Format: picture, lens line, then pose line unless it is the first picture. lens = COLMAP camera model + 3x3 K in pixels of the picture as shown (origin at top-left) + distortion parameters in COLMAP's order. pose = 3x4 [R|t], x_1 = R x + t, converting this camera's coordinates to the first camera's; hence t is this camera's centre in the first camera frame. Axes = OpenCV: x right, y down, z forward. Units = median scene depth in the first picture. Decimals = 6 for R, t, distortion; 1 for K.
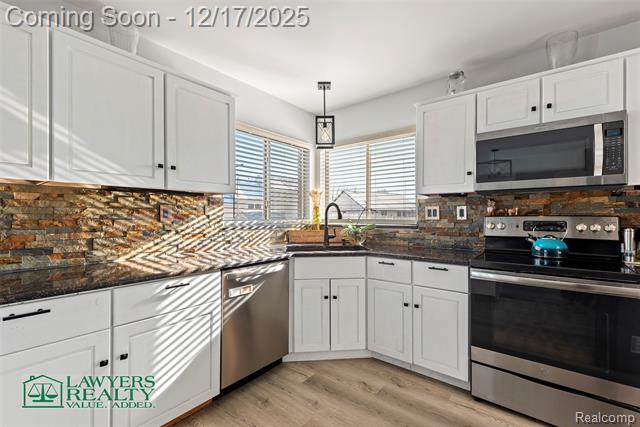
lens RADIAL K [[283.8, 0, 320.0], [0, 283.8, 213.5], [0, 0, 1]] dist [0.014283, 0.000037]
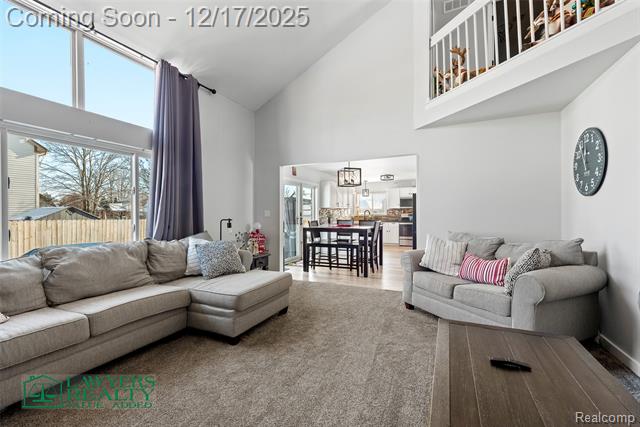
lens RADIAL K [[283.8, 0, 320.0], [0, 283.8, 213.5], [0, 0, 1]] dist [0.014283, 0.000037]
pose [[0.969046, -0.003446, 0.246855, -2.060825], [0.002123, 0.999982, 0.005623, -0.019790], [-0.246870, -0.004925, 0.969036, -3.517650]]
